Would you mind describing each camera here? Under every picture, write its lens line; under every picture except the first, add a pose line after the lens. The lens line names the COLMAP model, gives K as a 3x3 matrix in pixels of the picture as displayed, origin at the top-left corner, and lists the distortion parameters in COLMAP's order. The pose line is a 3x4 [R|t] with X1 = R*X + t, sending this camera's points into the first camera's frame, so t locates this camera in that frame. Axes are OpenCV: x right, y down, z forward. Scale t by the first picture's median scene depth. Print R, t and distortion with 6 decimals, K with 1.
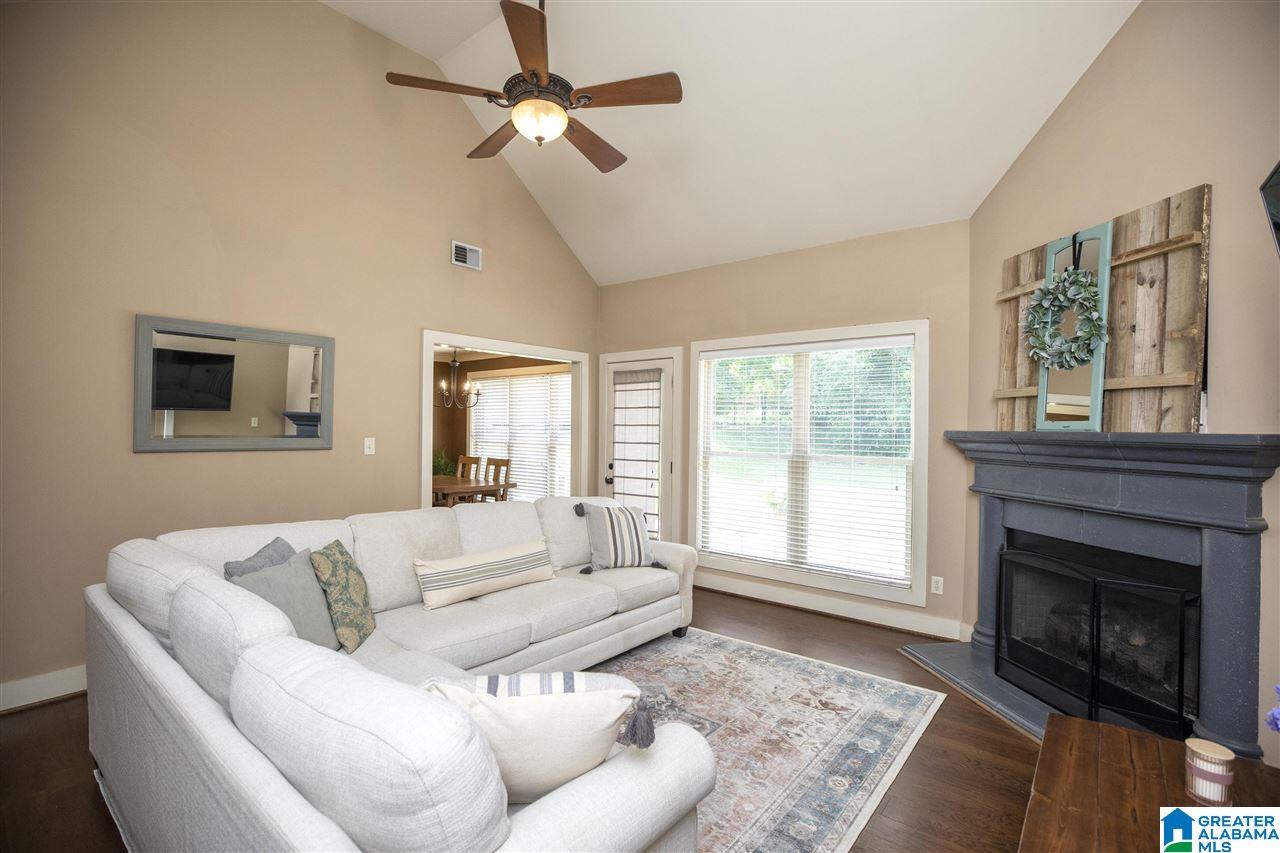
lens RADIAL K [[585.8, 0, 647.6], [0, 585.8, 431.5], [0, 0, 1]] dist [-0.034769, 0.007779]
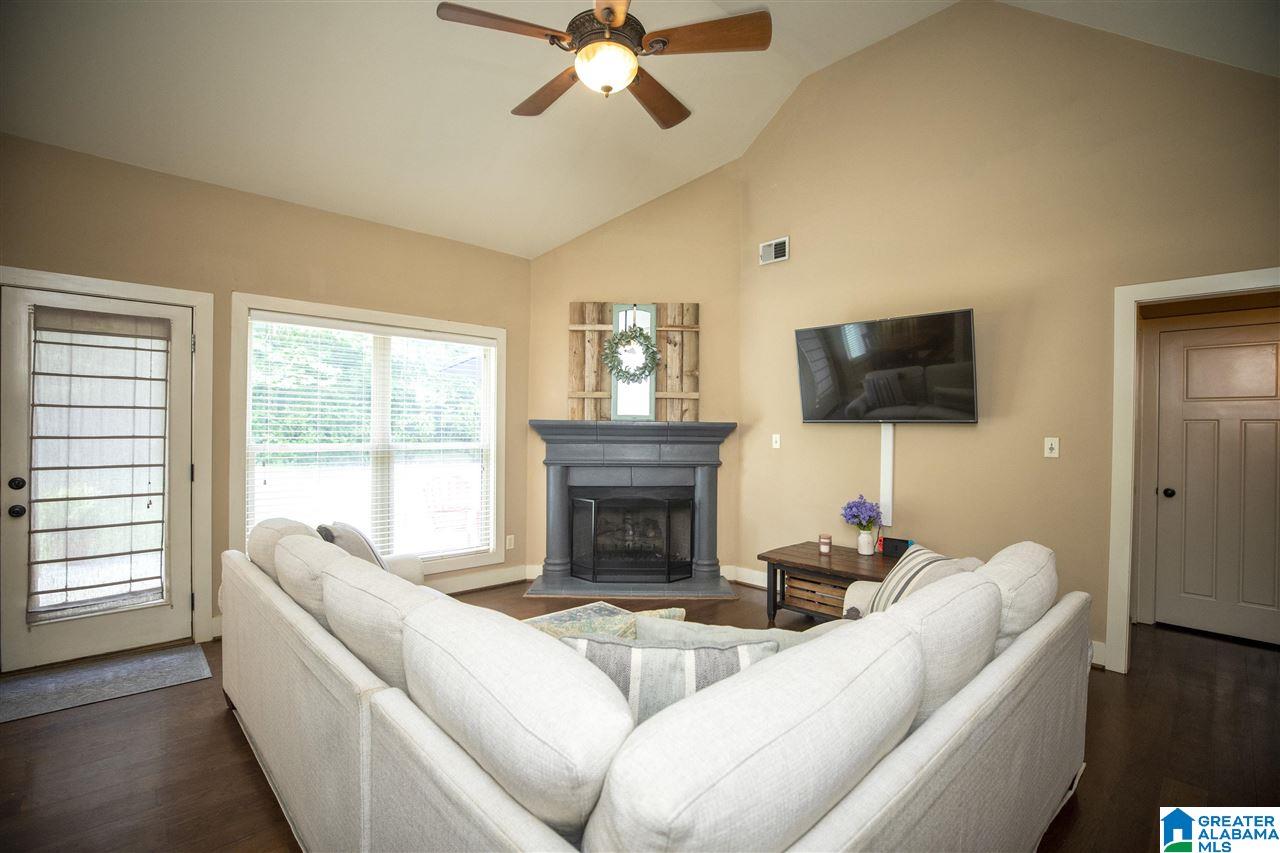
lens RADIAL K [[585.8, 0, 633.0], [0, 585.8, 429.2], [0, 0, 1]] dist [-0.034769, 0.007779]
pose [[0.142041, -0.013583, 0.989768, -0.863568], [-0.005660, 0.999878, 0.014534, 0.000049], [-0.989845, -0.007667, 0.141947, 0.669336]]
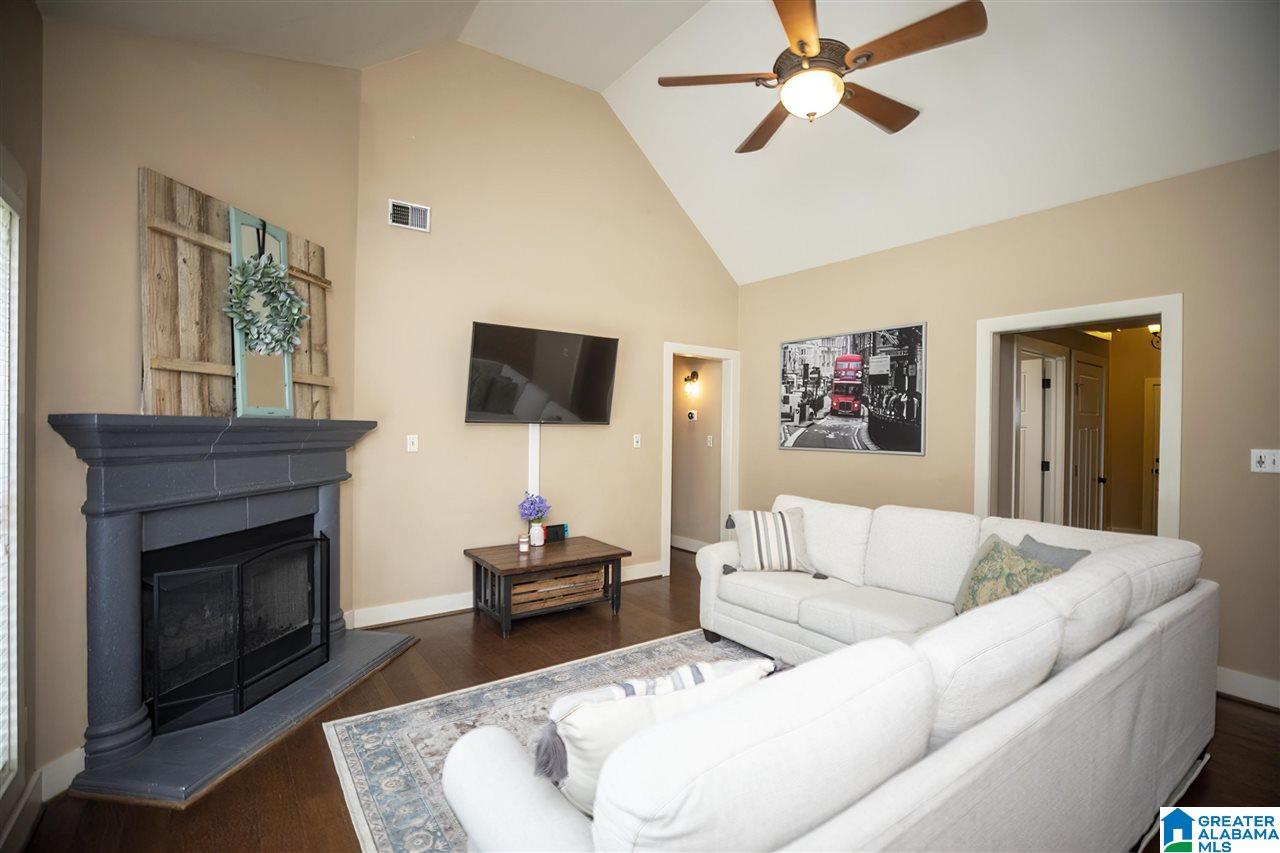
lens RADIAL K [[585.8, 0, 643.7], [0, 585.8, 431.9], [0, 0, 1]] dist [-0.034769, 0.007779]
pose [[-0.962610, -0.016218, 0.270406, -0.154524], [-0.013813, 0.999846, 0.010795, 0.004813], [-0.270540, 0.006656, -0.962686, 1.584475]]
